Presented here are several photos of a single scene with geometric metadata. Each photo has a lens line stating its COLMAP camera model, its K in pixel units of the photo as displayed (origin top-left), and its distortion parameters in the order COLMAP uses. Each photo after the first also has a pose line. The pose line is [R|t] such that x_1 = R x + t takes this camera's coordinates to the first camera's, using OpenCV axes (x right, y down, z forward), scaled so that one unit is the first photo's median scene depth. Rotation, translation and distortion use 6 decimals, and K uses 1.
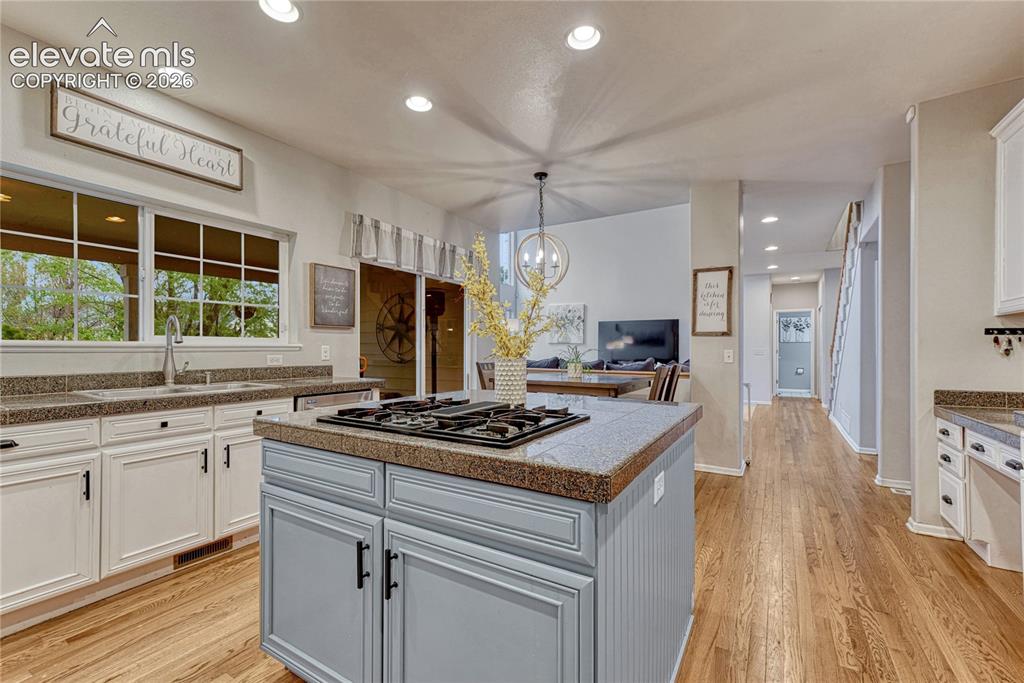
lens RADIAL K [[433.1, 0, 510.6], [0, 433.1, 347.6], [0, 0, 1]] dist [0.001730, 0.000537]
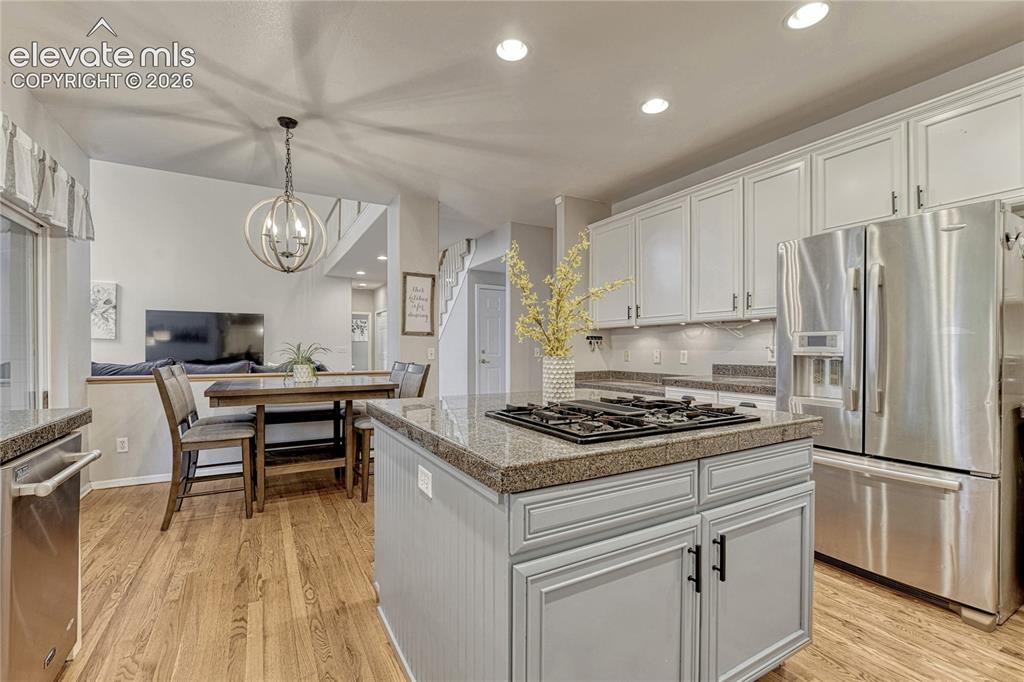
lens RADIAL K [[445.8, 0, 517.0], [0, 445.8, 342.7], [0, 0, 1]] dist [-0.017150, -0.000110]
pose [[0.473313, 0.011172, 0.880823, -0.506689], [-0.004206, 0.999937, -0.010422, 0.001970], [-0.880884, 0.001229, 0.473330, 0.317987]]
